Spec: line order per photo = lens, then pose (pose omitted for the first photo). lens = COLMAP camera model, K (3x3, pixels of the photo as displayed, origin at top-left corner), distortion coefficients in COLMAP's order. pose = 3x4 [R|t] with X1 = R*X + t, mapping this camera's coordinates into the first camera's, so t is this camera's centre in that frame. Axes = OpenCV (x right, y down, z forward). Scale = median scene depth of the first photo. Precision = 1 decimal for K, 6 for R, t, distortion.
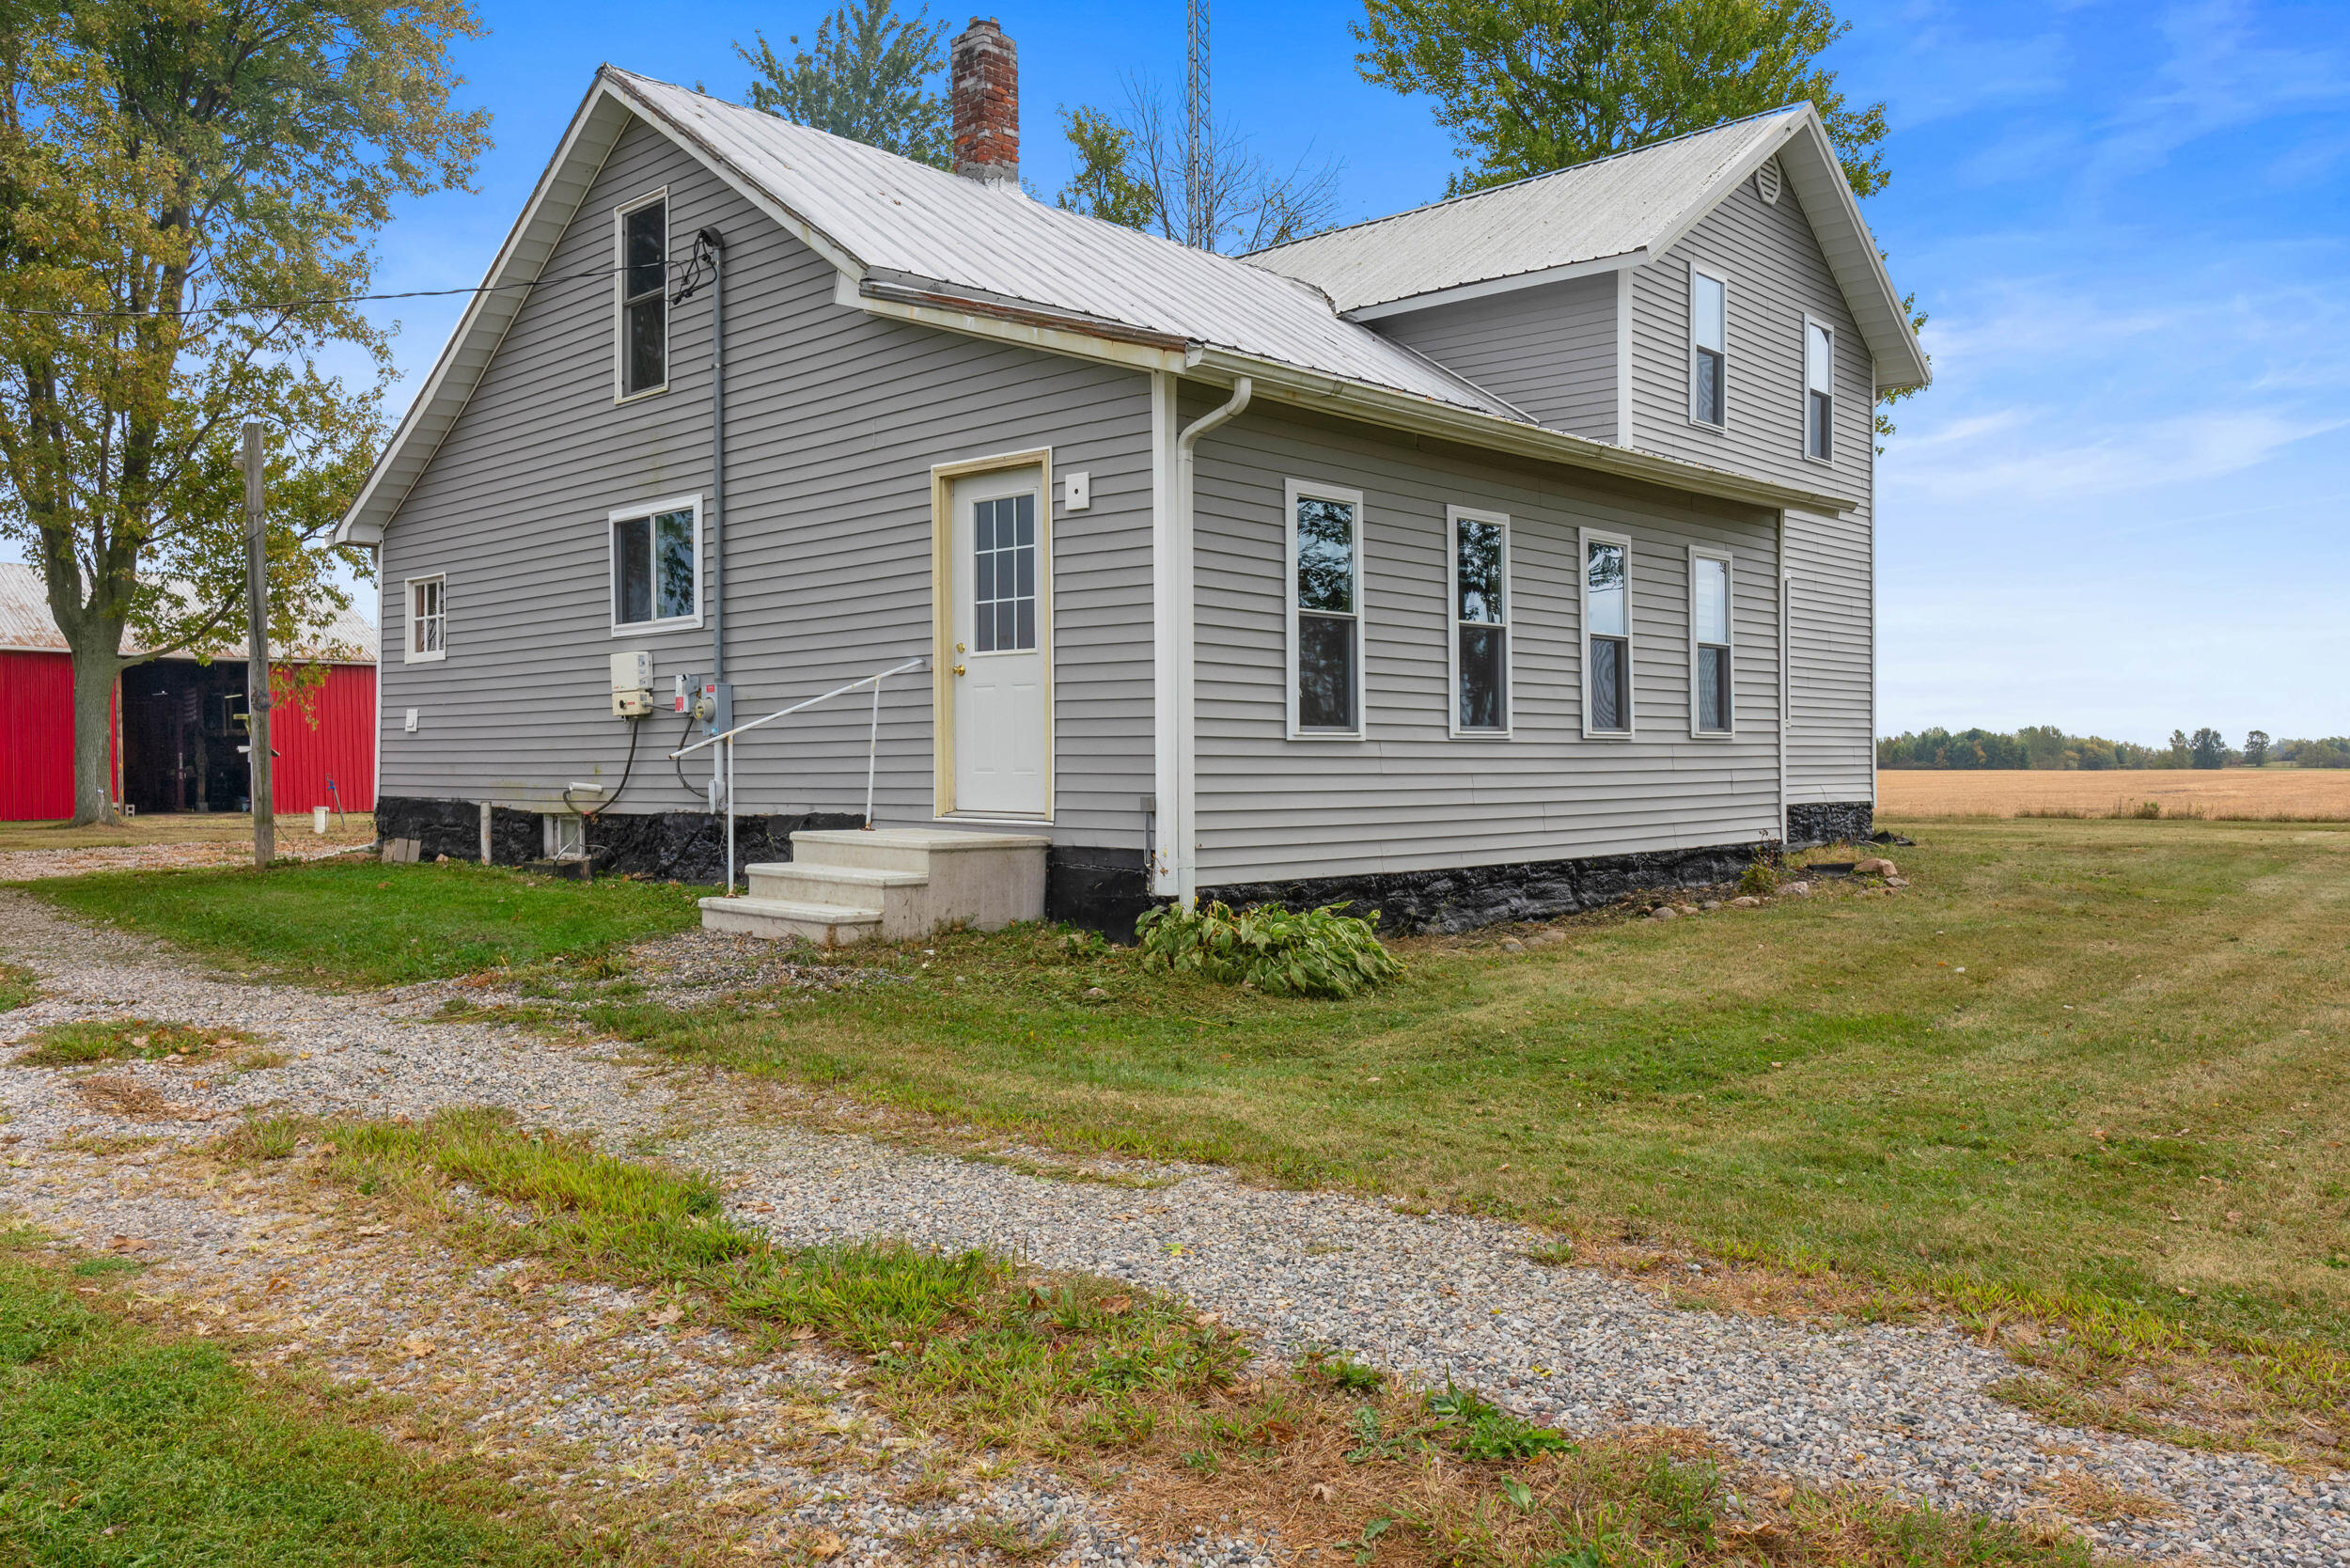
lens RADIAL K [[1761.2, 0, 1175.0], [0, 1761.2, 784.0], [0, 0, 1]] dist [-0.007232, 0.002938]
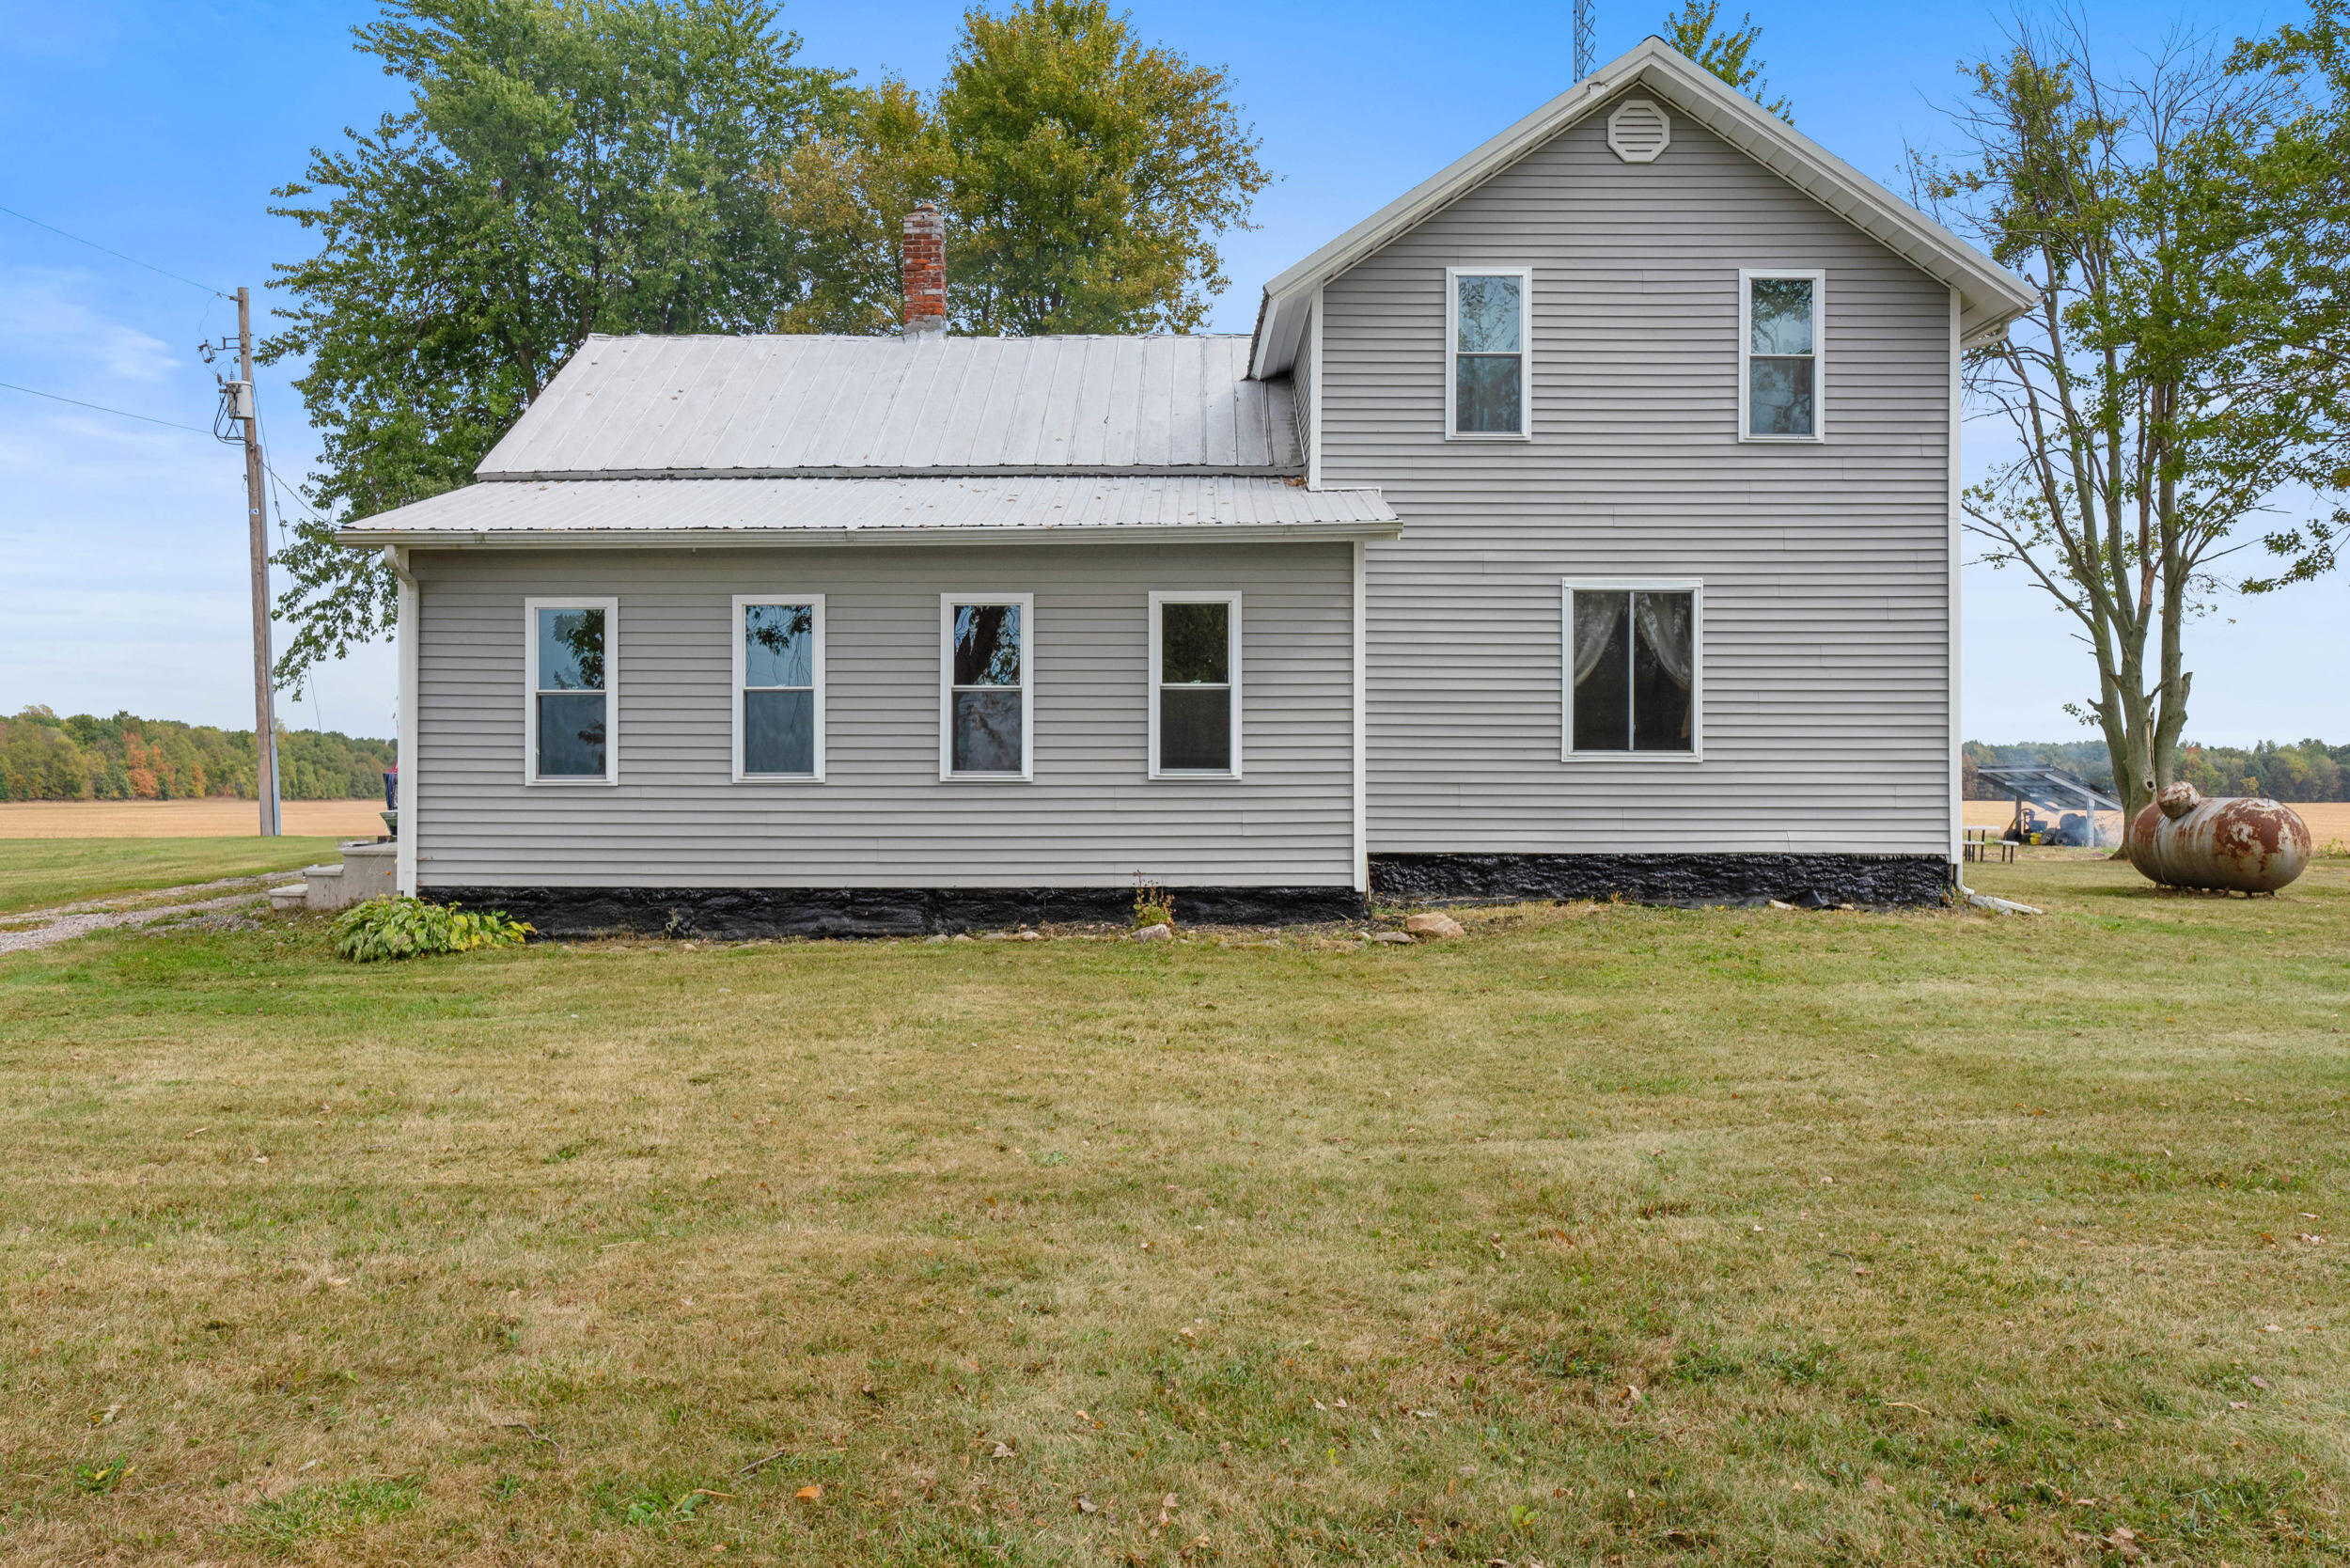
lens RADIAL K [[1761.2, 0, 1175.0], [0, 1761.2, 784.0], [0, 0, 1]] dist [-0.007232, 0.002938]
pose [[0.675103, 0.003032, -0.737717, 0.289396], [-0.011512, 0.999913, -0.006426, -0.004727], [0.737633, 0.012831, 0.675079, 0.088840]]
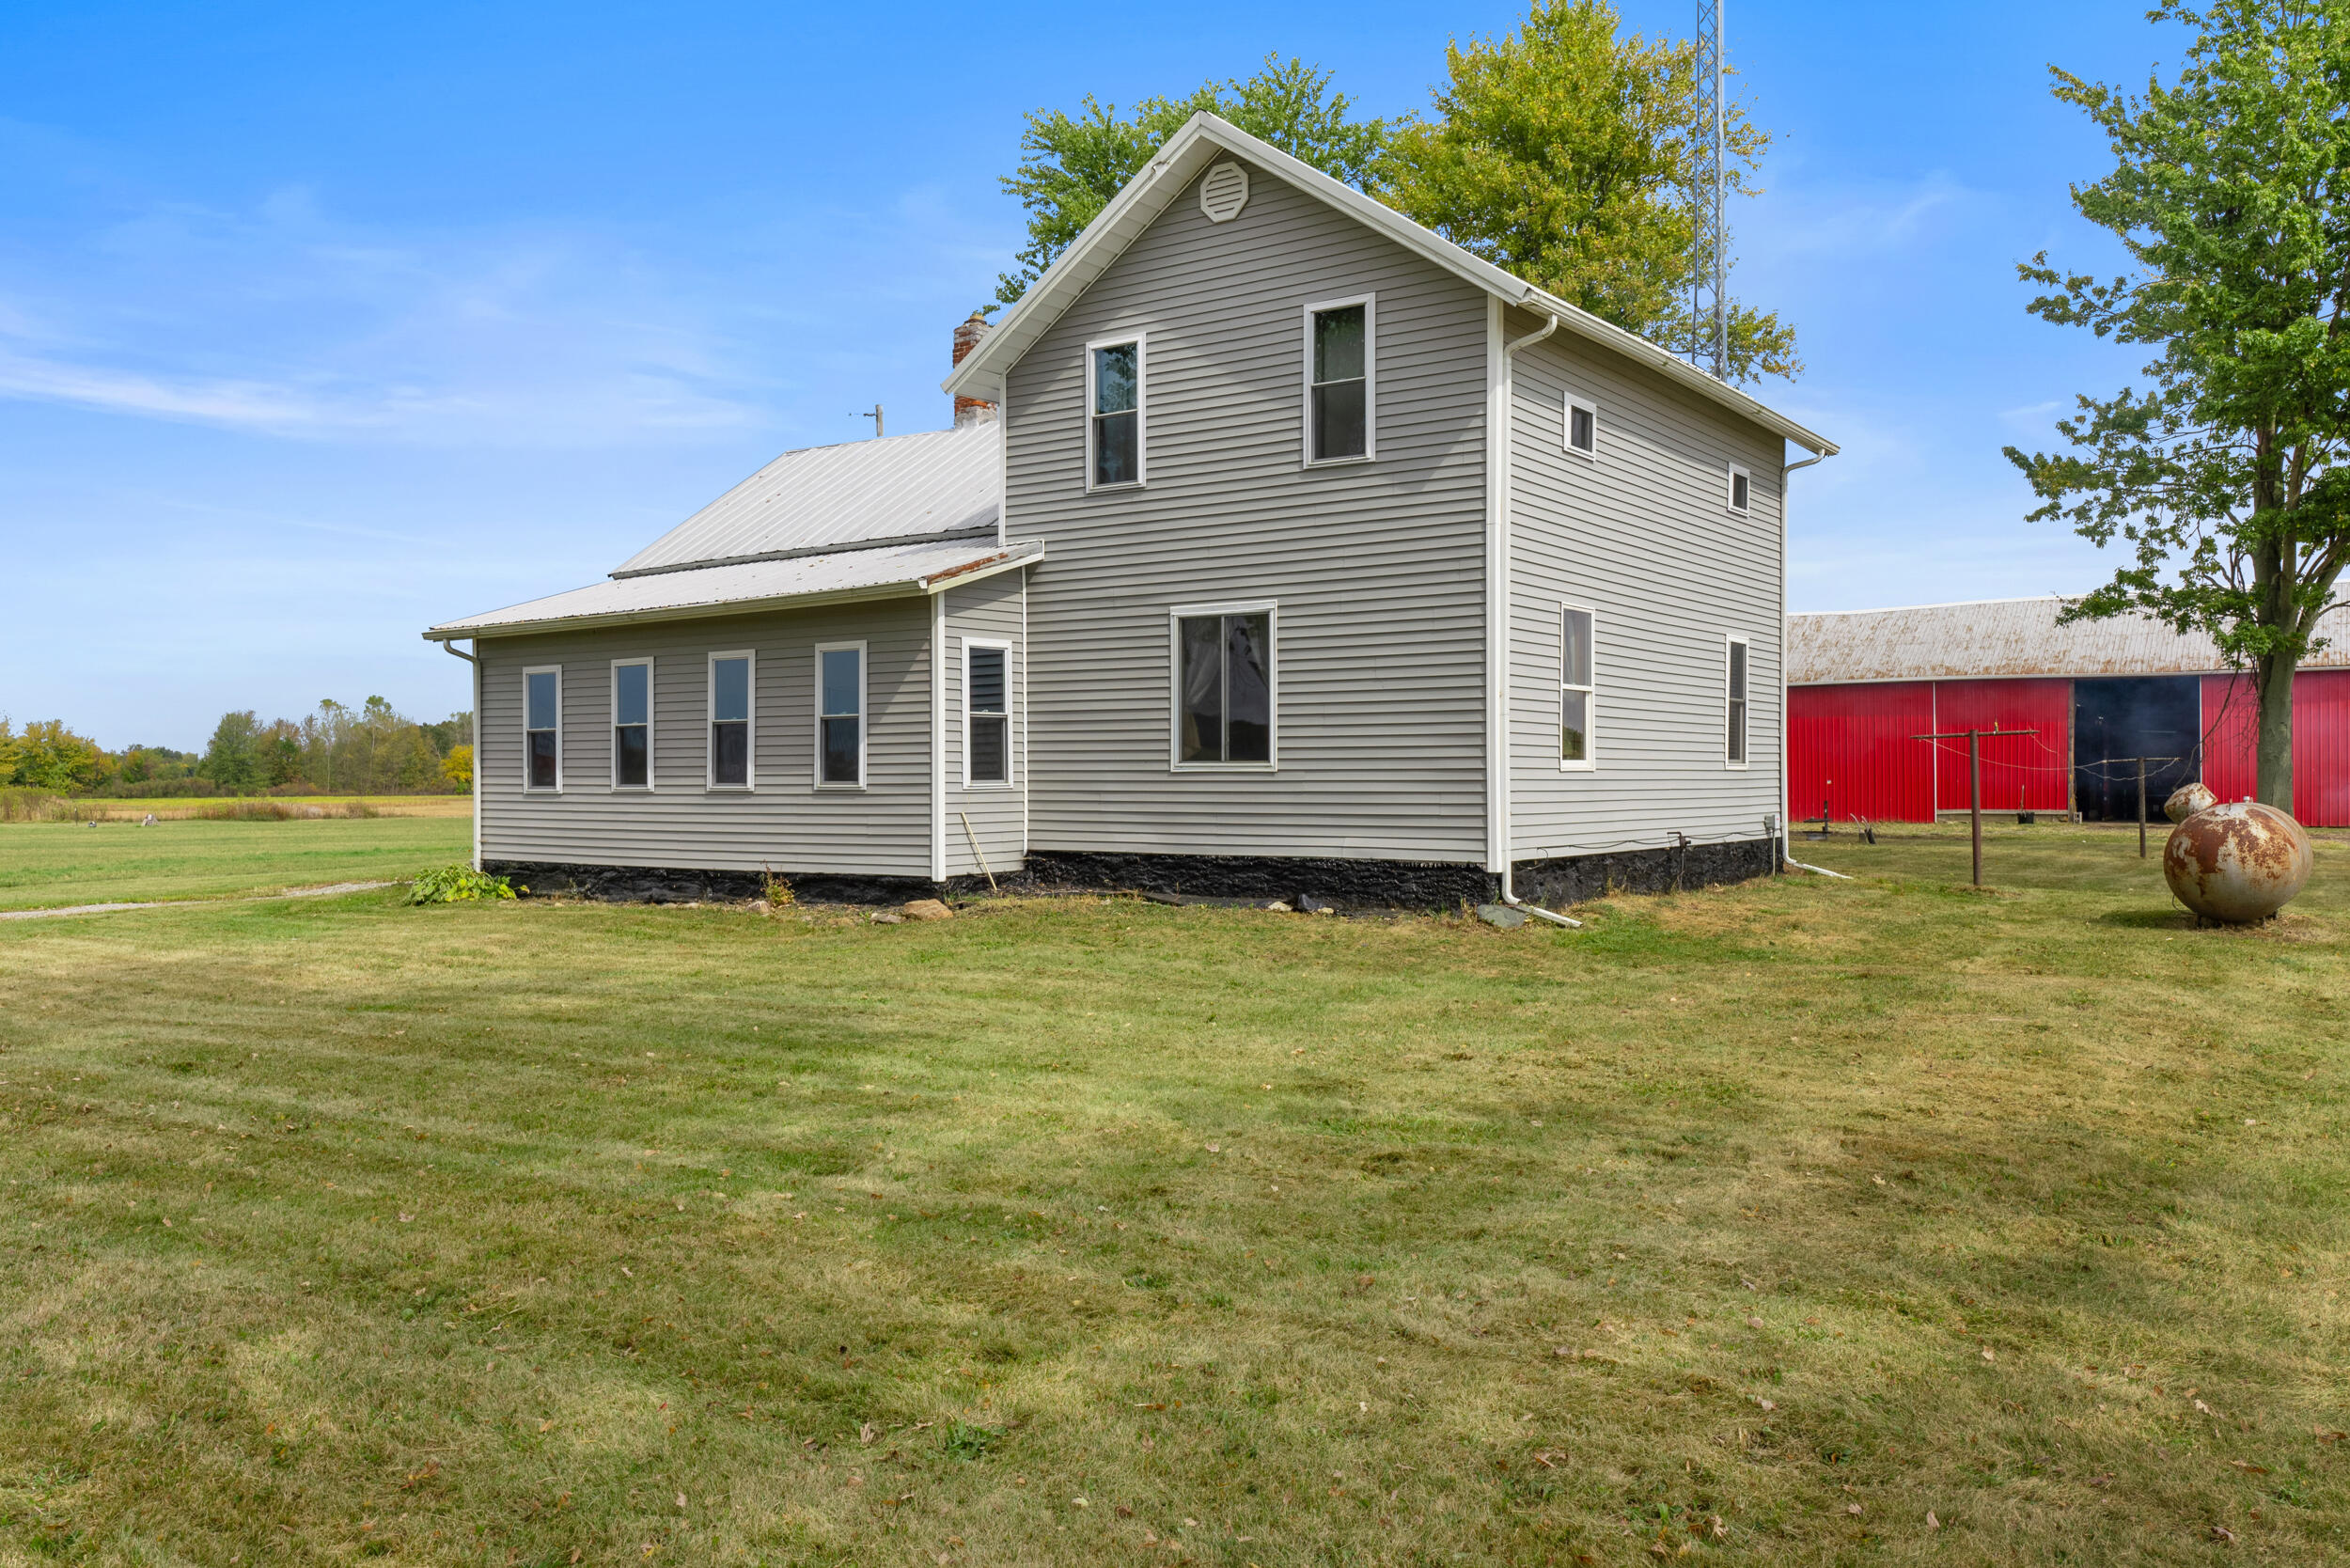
lens RADIAL K [[1761.2, 0, 1175.0], [0, 1761.2, 784.0], [0, 0, 1]] dist [-0.007232, 0.002938]
pose [[0.134868, 0.009239, -0.990820, 0.446983], [-0.006393, 0.999944, 0.008454, -0.011841], [0.990843, 0.005194, 0.134920, 0.298631]]
